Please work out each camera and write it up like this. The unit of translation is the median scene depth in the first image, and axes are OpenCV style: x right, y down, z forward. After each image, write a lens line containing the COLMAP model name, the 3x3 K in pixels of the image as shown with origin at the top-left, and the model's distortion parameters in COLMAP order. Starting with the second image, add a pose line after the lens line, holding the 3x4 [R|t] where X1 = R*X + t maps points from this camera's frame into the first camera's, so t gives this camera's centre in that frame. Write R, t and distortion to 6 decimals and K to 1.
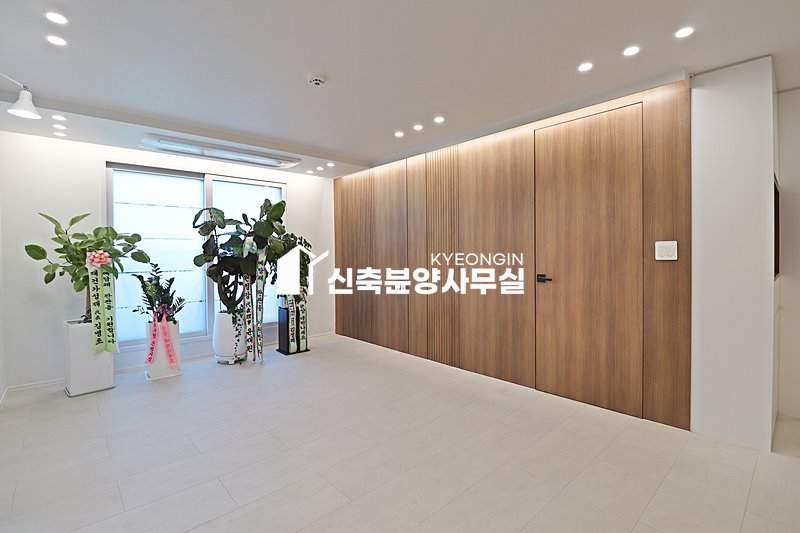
lens RADIAL K [[368.5, 0, 396.1], [0, 368.5, 259.0], [0, 0, 1]] dist [-0.006603, -0.006737]
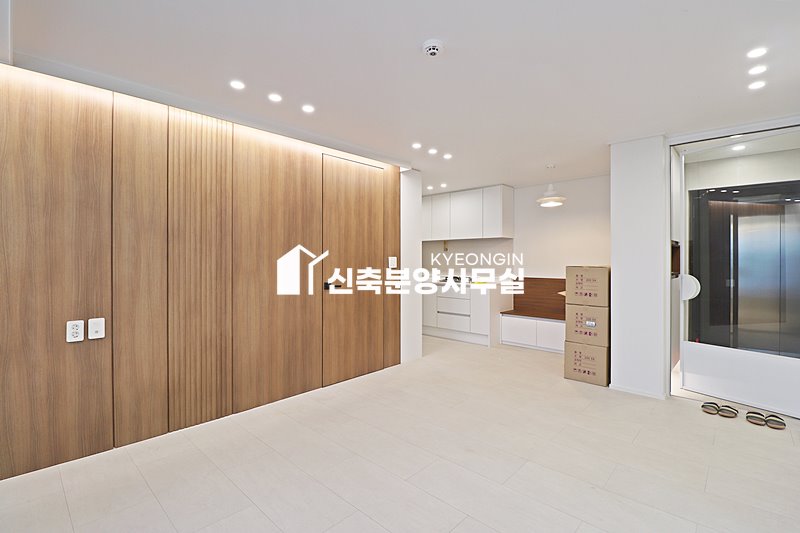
lens RADIAL K [[368.5, 0, 402.3], [0, 368.5, 261.5], [0, 0, 1]] dist [-0.006603, -0.006737]
pose [[-0.040209, 0.015926, 0.999064, -0.668595], [0.011739, 0.999811, -0.015465, -0.002968], [-0.999122, 0.011106, -0.040388, 0.725906]]
